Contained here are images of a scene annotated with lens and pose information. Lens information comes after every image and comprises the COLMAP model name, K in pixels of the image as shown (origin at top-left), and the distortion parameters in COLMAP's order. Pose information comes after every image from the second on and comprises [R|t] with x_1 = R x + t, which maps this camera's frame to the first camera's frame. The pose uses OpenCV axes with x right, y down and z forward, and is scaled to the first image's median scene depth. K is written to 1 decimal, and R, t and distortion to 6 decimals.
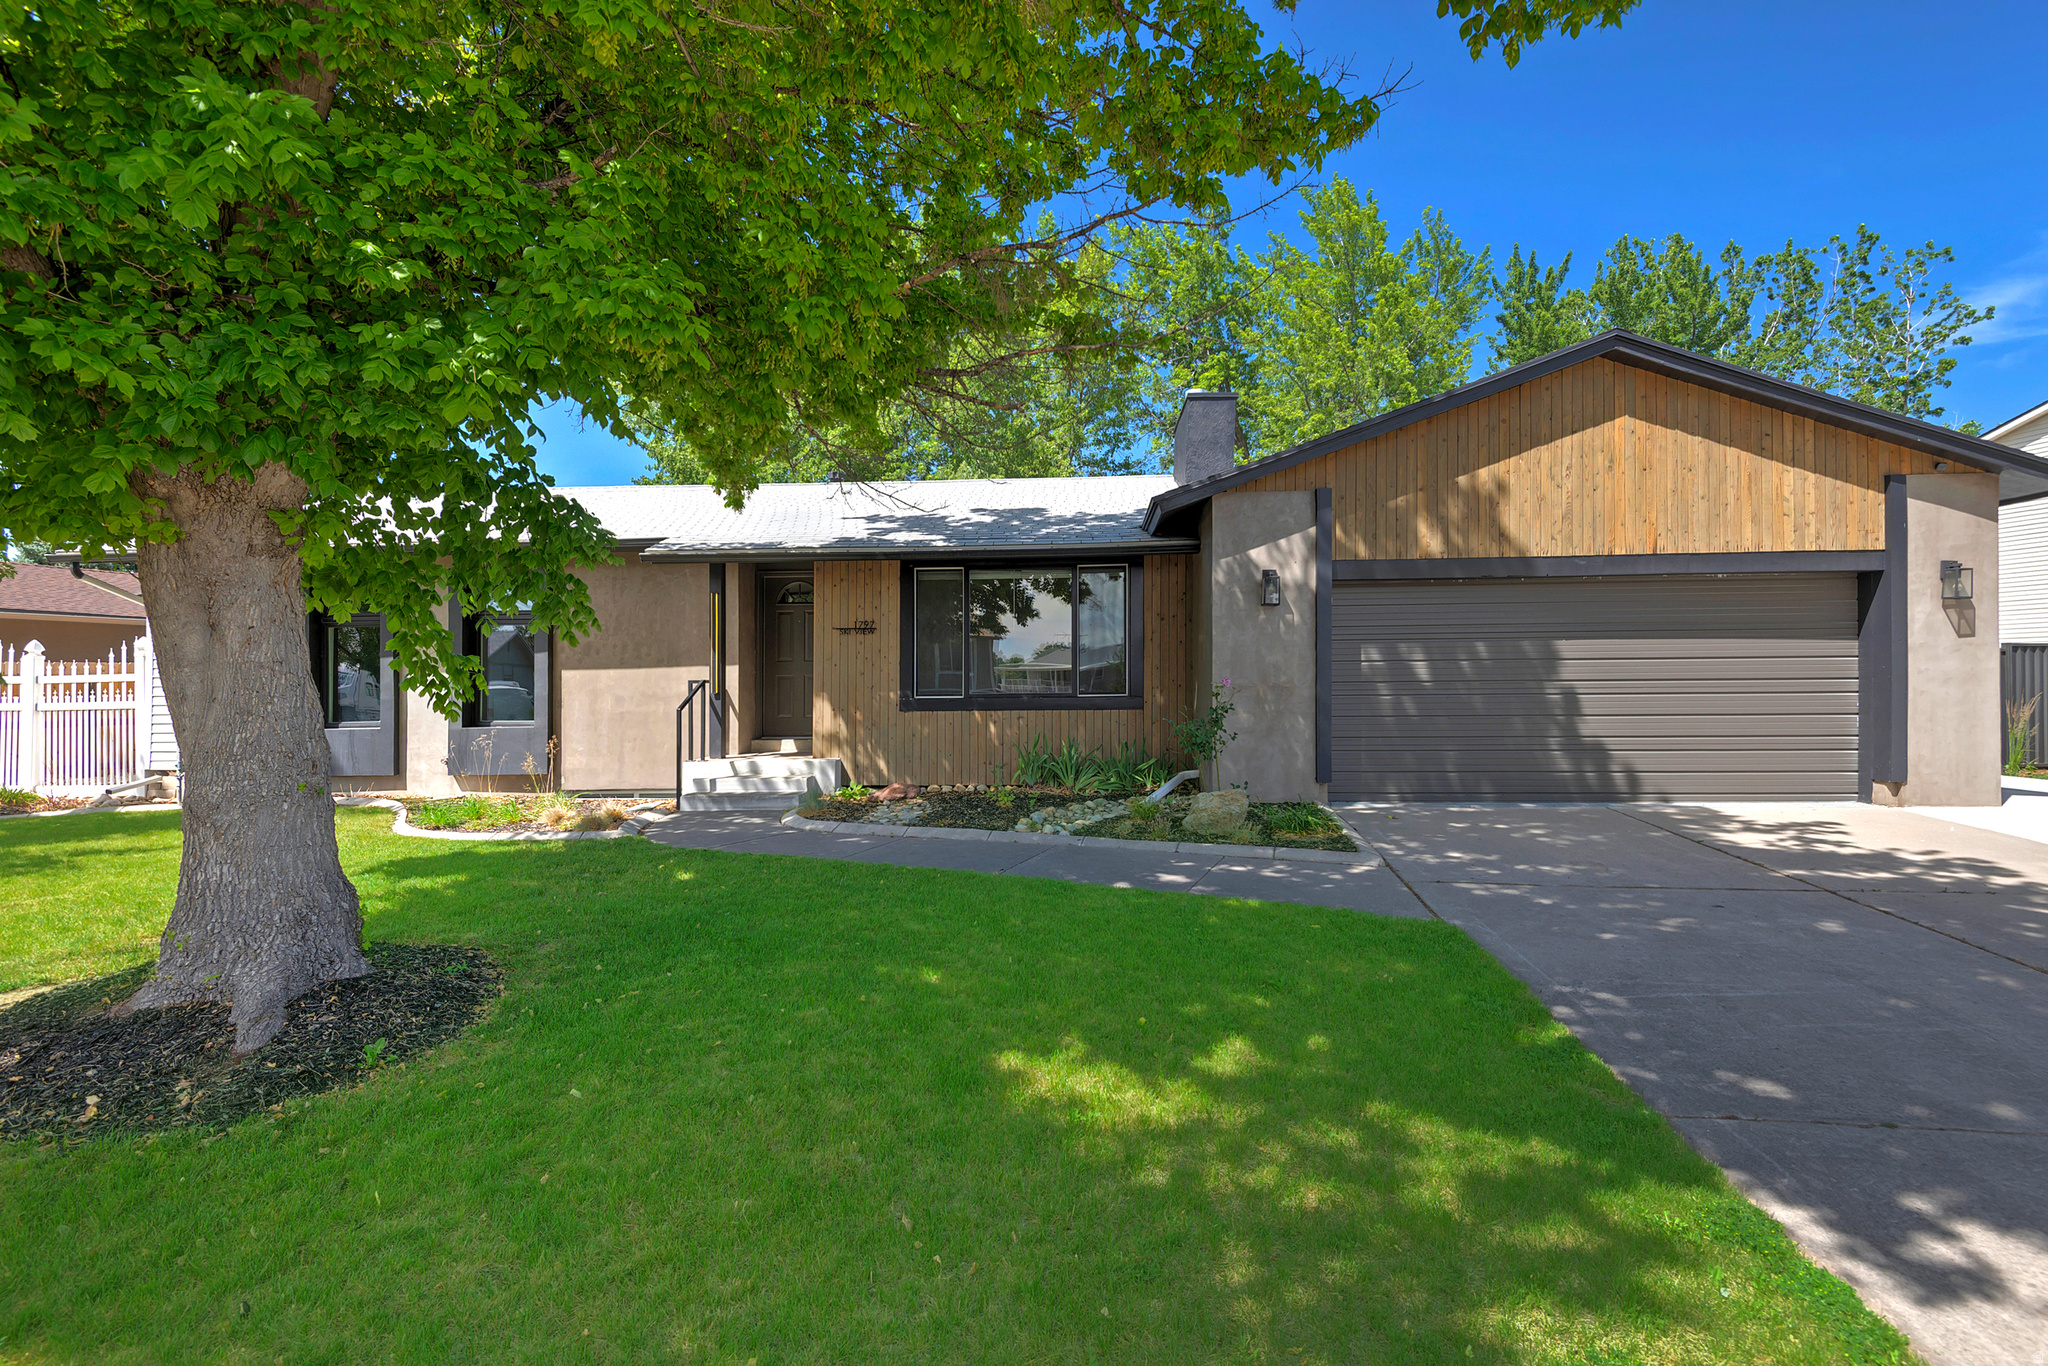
lens RADIAL K [[932.6, 0, 1024.0], [0, 932.6, 683.0], [0, 0, 1]] dist [0.033134, -0.016545]
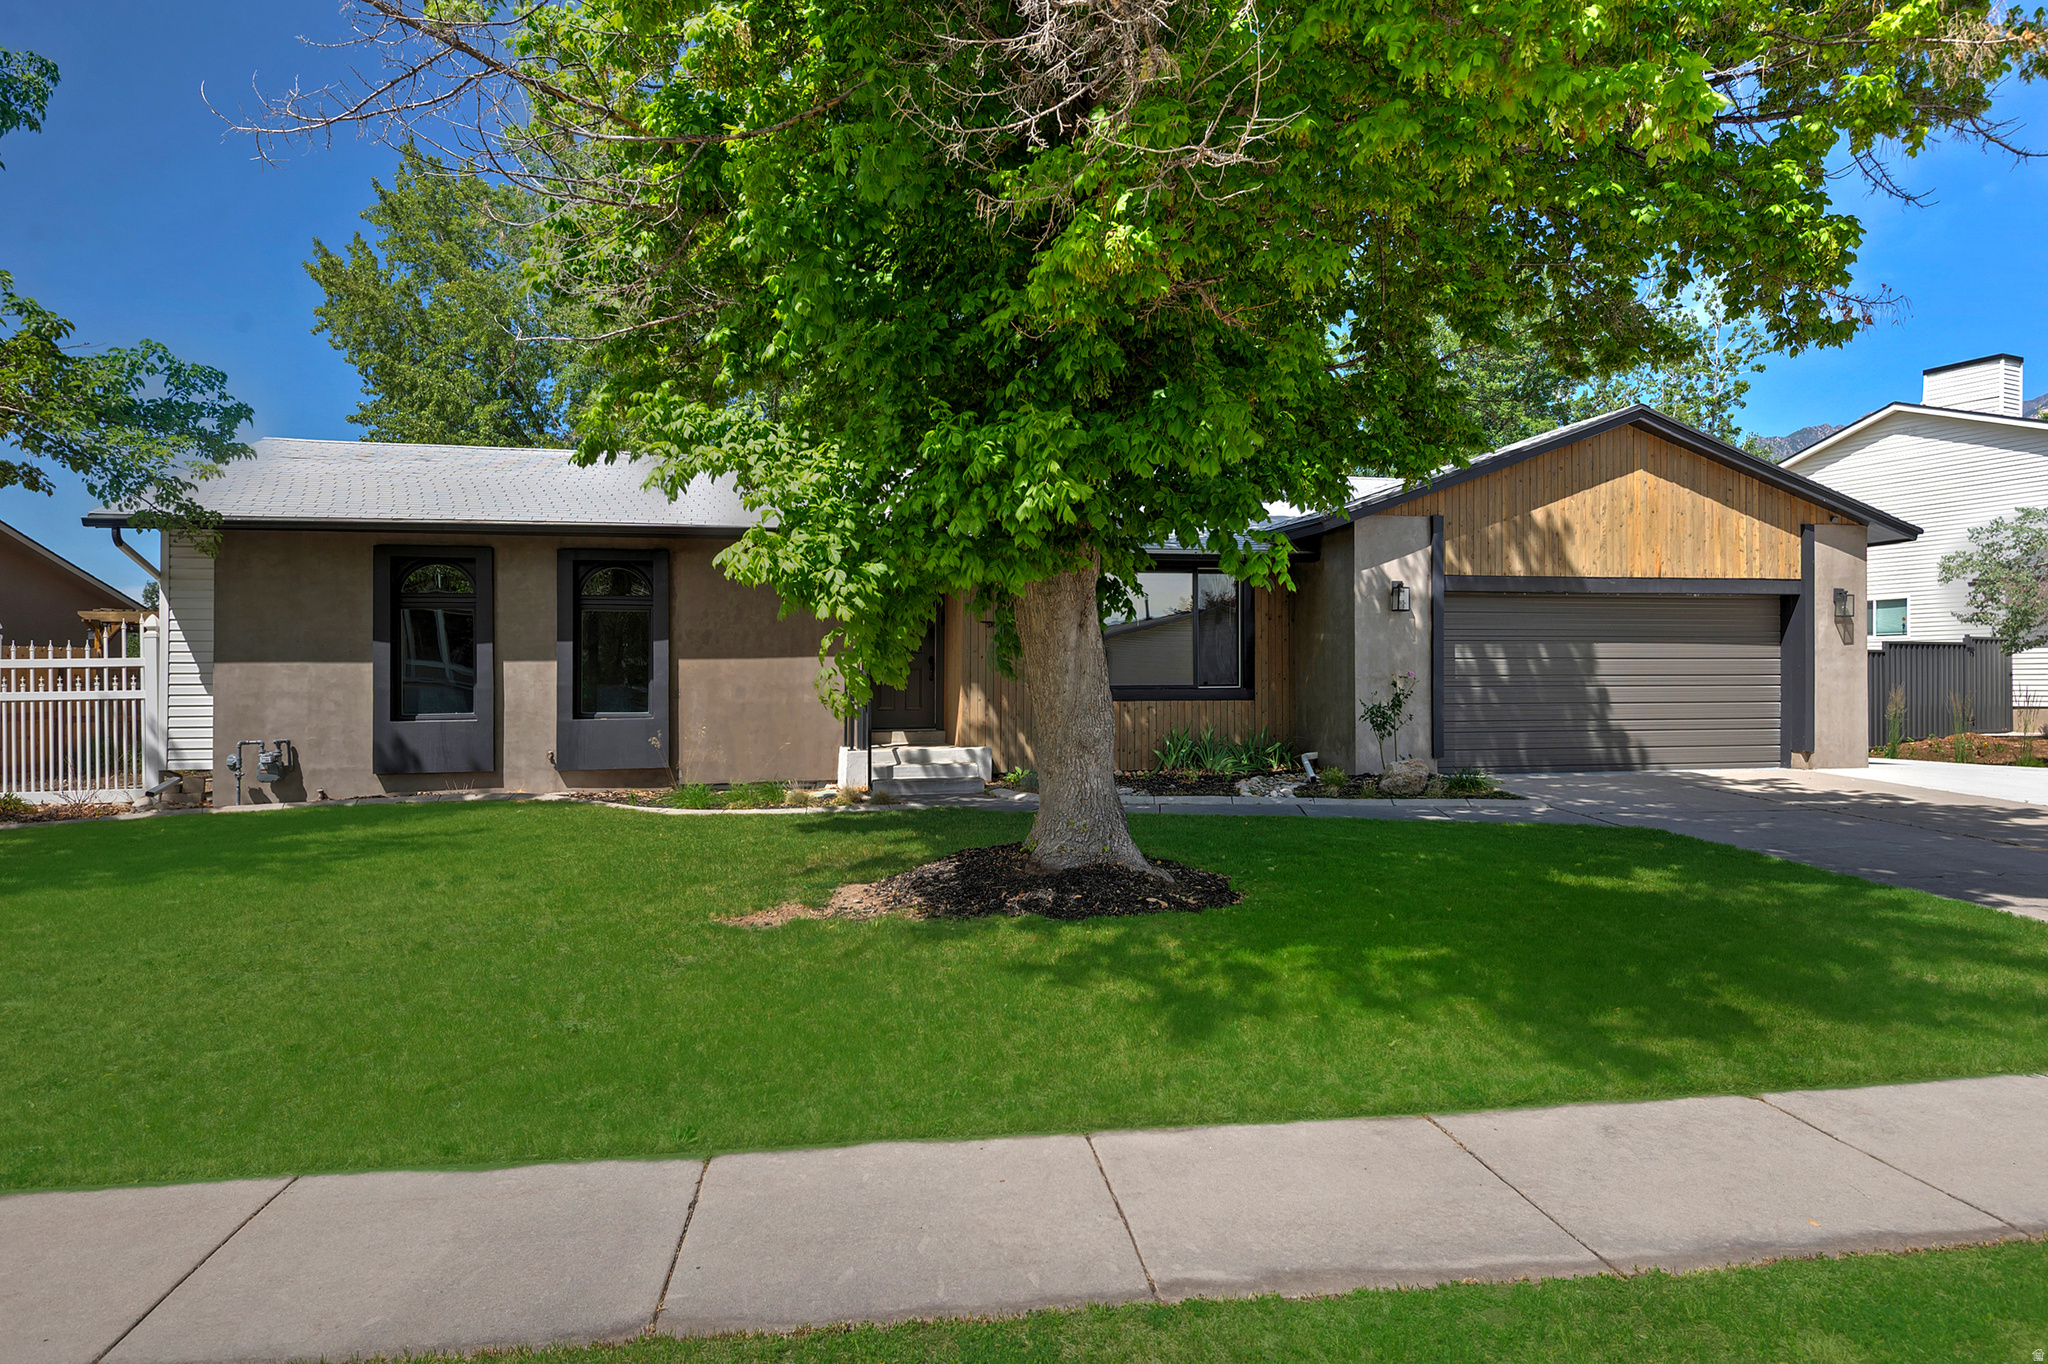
lens RADIAL K [[1318.5, 0, 955.1], [0, 1318.5, 685.2], [0, 0, 1]] dist [0.034981, -0.003431]
pose [[0.957510, 0.004805, 0.288361, -0.771202], [-0.004204, 0.999988, -0.002701, 0.019320], [-0.288370, 0.001373, 0.957518, -0.461246]]
